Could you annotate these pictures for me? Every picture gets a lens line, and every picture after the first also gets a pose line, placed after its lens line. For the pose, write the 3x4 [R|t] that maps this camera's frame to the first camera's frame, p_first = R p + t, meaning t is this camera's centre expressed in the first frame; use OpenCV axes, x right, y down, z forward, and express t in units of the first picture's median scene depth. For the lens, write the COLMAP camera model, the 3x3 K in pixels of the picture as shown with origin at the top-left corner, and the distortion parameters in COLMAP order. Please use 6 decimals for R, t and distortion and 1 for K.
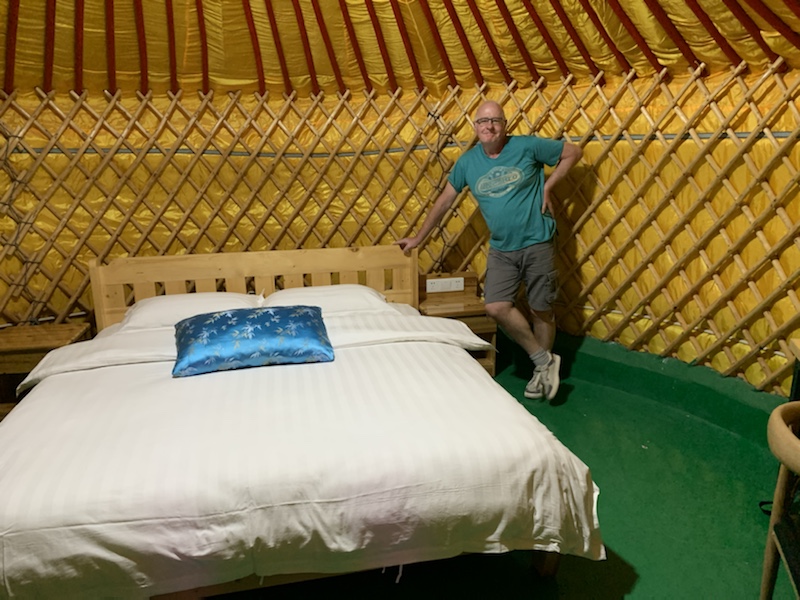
lens RADIAL K [[612.5, 0, 399.6], [0, 612.5, 285.9], [0, 0, 1]] dist [0.001909, -0.004385]
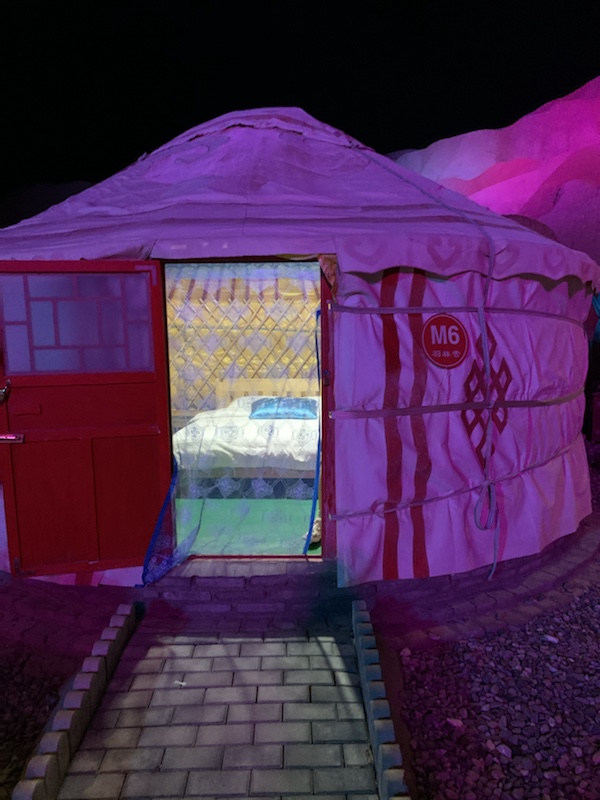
lens RADIAL K [[612.5, 0, 300.0], [0, 612.5, 400.0], [0, 0, 1]] dist [0.001909, -0.004385]
pose [[0.958425, 0.042408, -0.282175, 0.329380], [-0.076026, 0.991100, -0.109275, 0.215600], [0.275030, 0.126185, 0.953119, -0.822523]]
